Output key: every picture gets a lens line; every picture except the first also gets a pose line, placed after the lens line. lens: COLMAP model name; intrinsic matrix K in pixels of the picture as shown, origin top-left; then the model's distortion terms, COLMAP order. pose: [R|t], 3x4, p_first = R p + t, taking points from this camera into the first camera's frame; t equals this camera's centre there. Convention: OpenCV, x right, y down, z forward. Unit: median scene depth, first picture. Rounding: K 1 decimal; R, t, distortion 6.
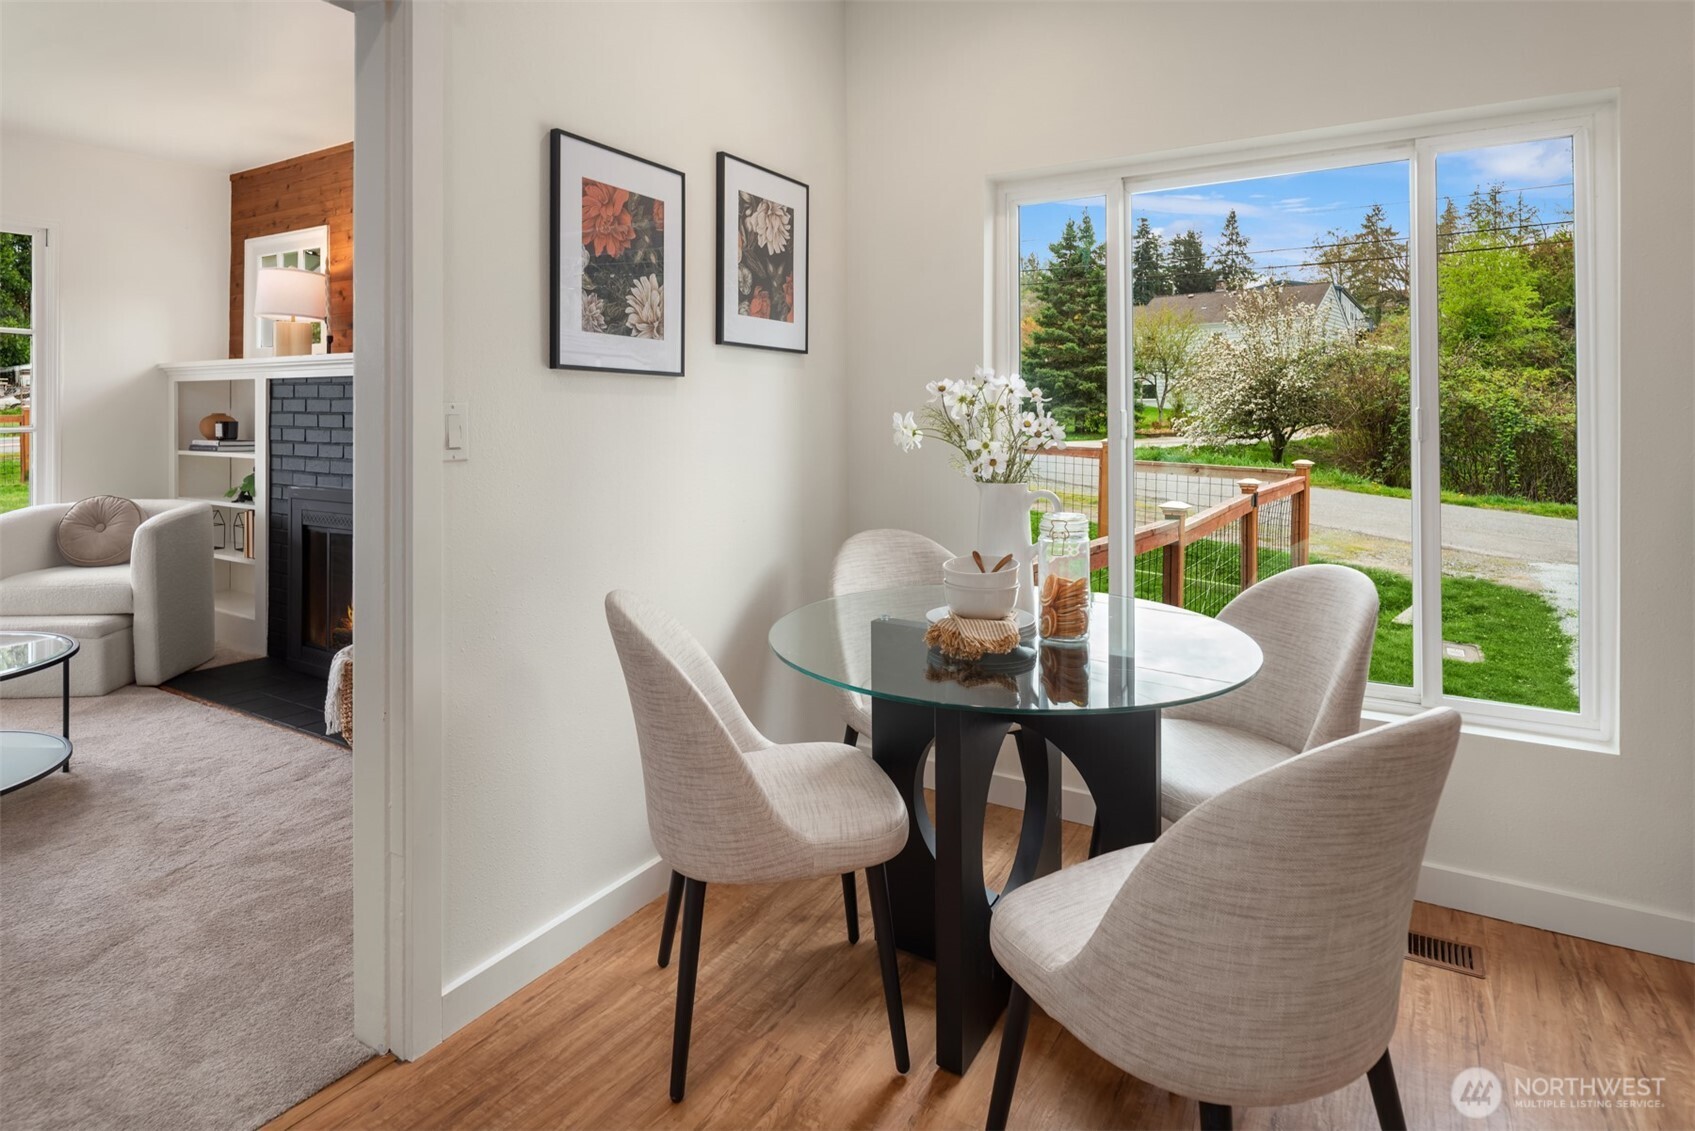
lens RADIAL K [[908.7, 0, 842.6], [0, 908.7, 416.1], [0, 0, 1]] dist [-0.001421, -0.000026]
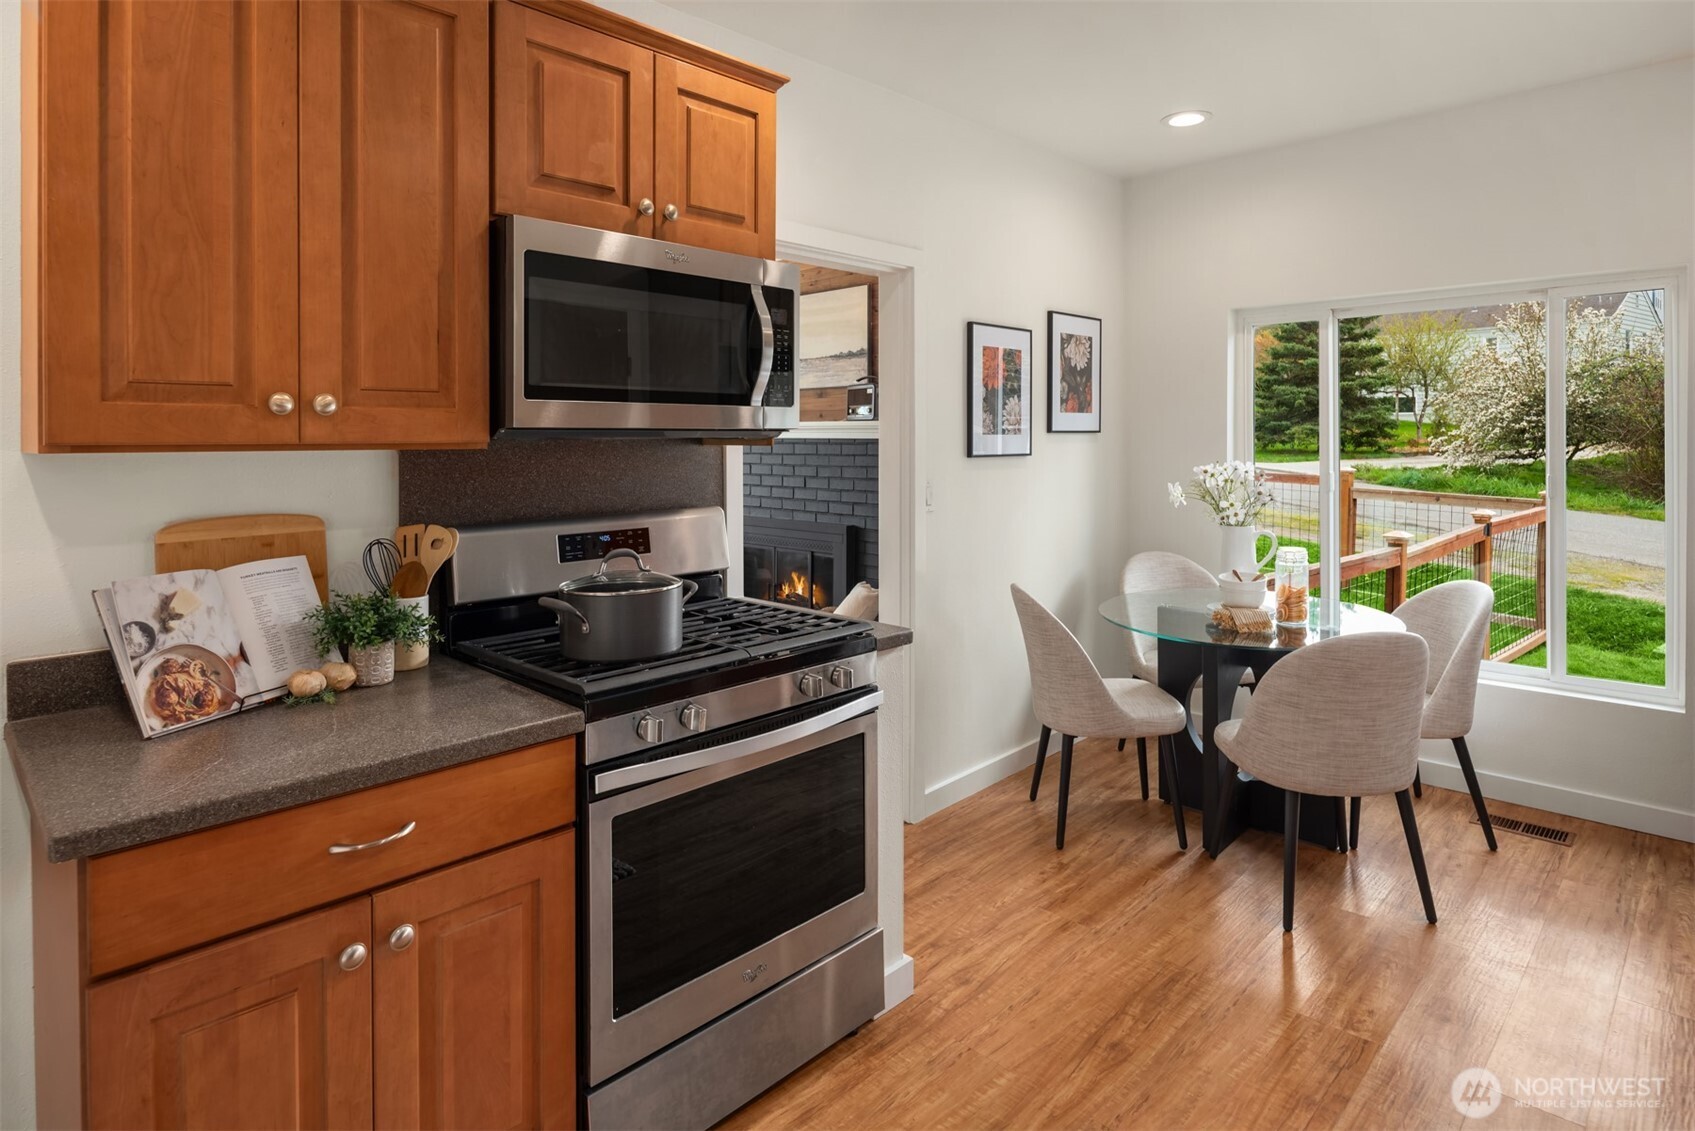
lens RADIAL K [[942.5, 0, 842.0], [0, 942.5, 454.2], [0, 0, 1]] dist [-0.003264, -0.001230]
pose [[0.975536, -0.003259, -0.219816, -0.122768], [0.009184, 0.999621, 0.025934, -0.084349], [0.219648, -0.027319, 0.975197, -0.647473]]
